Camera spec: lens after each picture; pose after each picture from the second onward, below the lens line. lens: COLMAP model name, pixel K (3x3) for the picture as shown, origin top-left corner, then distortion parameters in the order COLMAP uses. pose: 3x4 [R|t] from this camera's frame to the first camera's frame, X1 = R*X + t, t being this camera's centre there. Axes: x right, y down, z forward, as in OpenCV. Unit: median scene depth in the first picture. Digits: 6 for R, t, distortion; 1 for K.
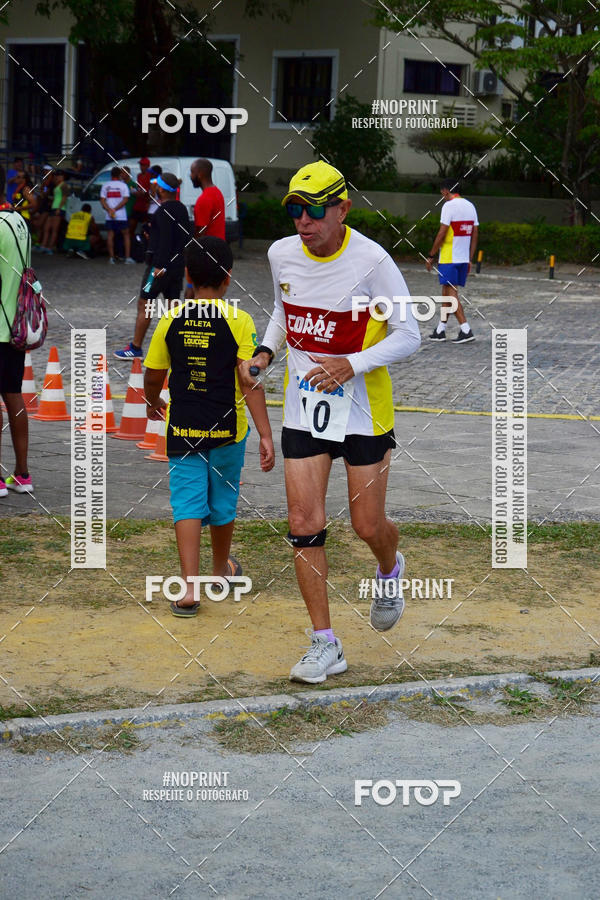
lens RADIAL K [[2557.4, 0, 300.5], [0, 2557.4, 450.1], [0, 0, 1]] dist [0.033412, 0.865074]
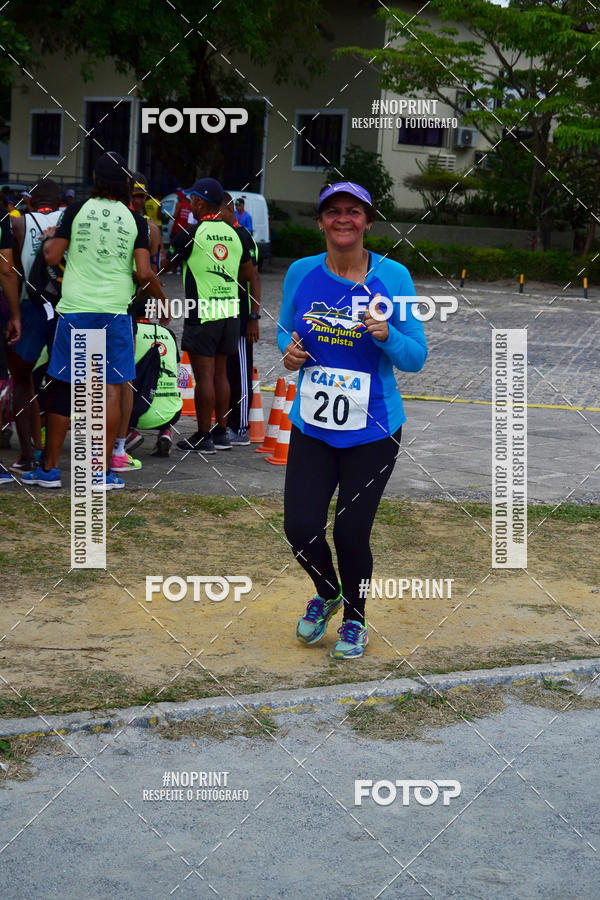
lens RADIAL K [[2579.6, 0, 433.3], [0, 2579.6, 435.1], [0, 0, 1]] dist [0.006075, 0.248758]
pose [[0.999736, 0.017234, -0.015203, 0.062309], [-0.017354, 0.999819, -0.007814, 0.010619], [0.015066, 0.008076, 0.999854, -0.211999]]
